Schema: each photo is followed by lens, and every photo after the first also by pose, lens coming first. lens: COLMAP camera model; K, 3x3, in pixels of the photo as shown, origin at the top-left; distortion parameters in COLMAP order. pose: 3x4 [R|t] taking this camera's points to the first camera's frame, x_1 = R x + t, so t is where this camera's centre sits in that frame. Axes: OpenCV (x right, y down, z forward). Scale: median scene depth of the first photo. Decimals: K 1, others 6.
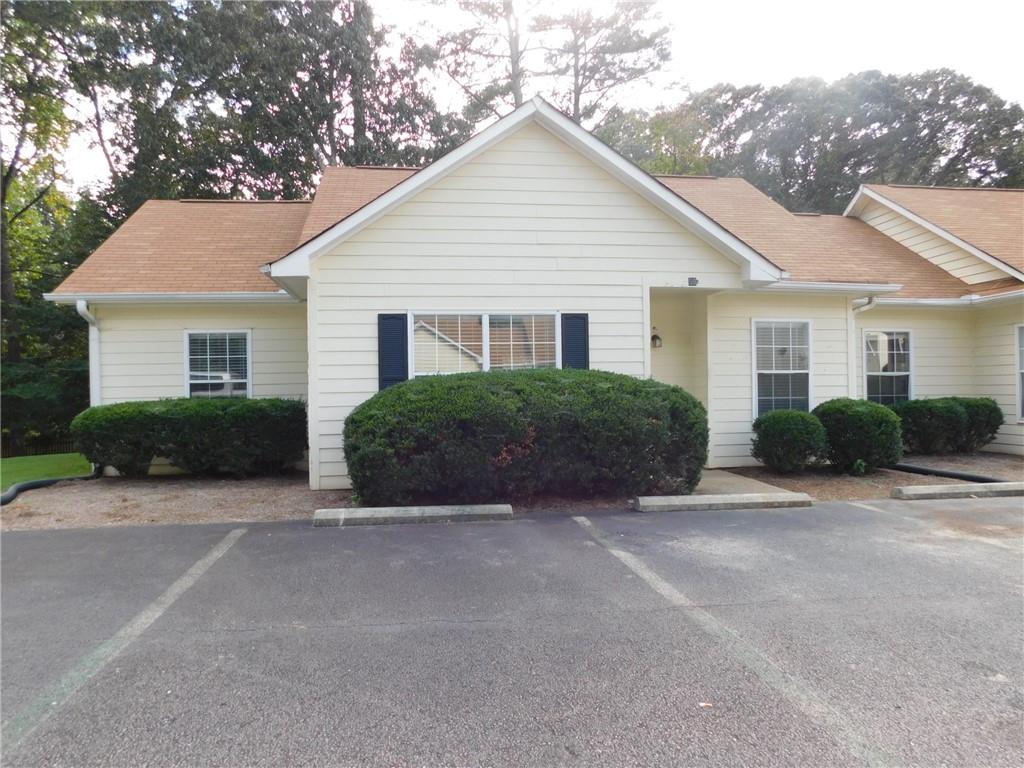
lens RADIAL K [[688.2, 0, 512.0], [0, 688.2, 384.0], [0, 0, 1]] dist [-0.041000, 0.041711]
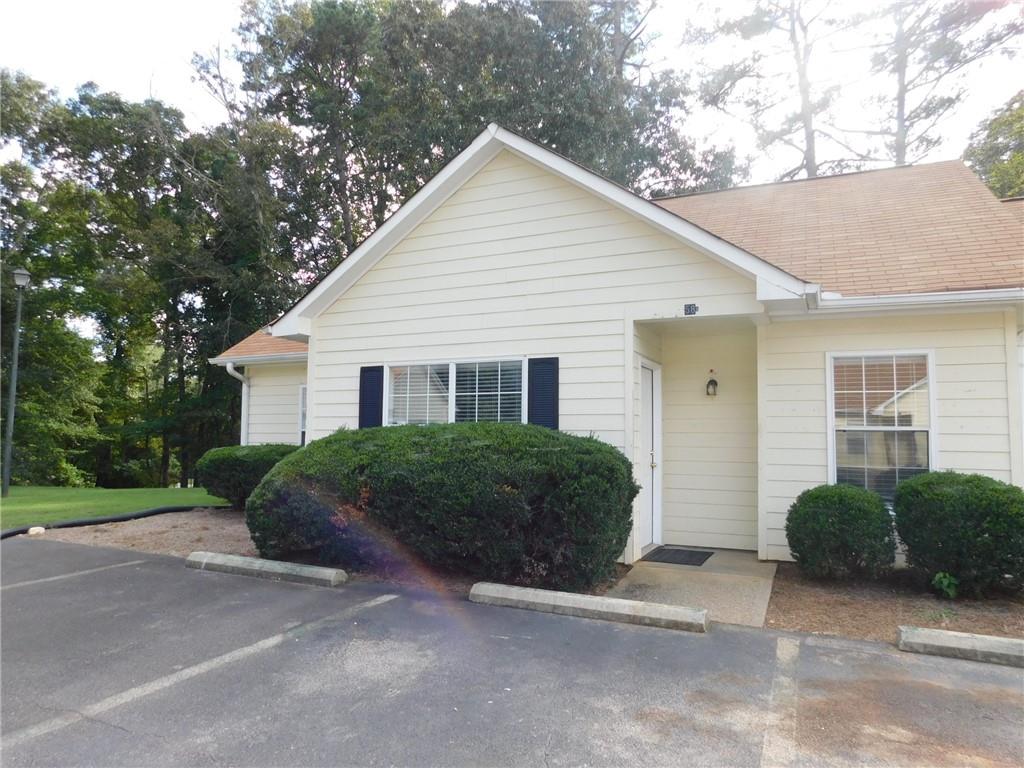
lens RADIAL K [[683.4, 0, 512.0], [0, 683.4, 384.0], [0, 0, 1]] dist [-0.054984, 0.037627]
pose [[0.834684, -0.023095, -0.550245, 0.545414], [-0.018272, 0.997409, -0.069579, -0.010594], [0.550426, 0.068131, 0.832099, 0.282502]]
